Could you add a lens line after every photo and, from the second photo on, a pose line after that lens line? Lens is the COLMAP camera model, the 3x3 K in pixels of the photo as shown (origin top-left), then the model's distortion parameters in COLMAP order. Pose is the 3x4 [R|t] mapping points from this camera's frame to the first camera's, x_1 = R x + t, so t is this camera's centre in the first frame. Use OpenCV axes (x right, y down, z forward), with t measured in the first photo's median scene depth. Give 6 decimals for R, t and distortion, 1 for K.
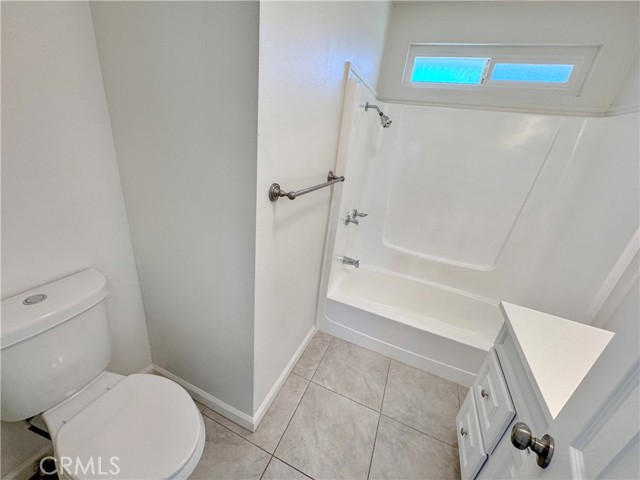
lens RADIAL K [[254.8, 0, 319.9], [0, 254.8, 239.9], [0, 0, 1]] dist [0.000390, -0.000239]
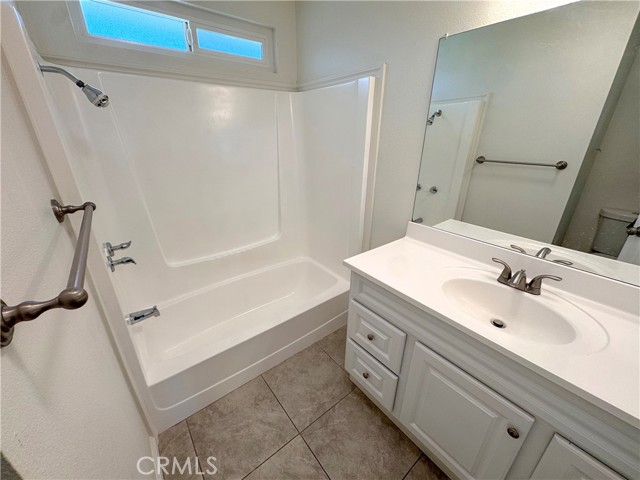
lens RADIAL K [[254.8, 0, 319.6], [0, 254.8, 240.0], [0, 0, 1]] dist [0.000390, -0.000239]
pose [[0.485830, -0.433734, 0.758844, -0.100103], [0.380220, 0.886615, 0.263338, -0.116159], [-0.787021, 0.160590, 0.595659, 0.267011]]
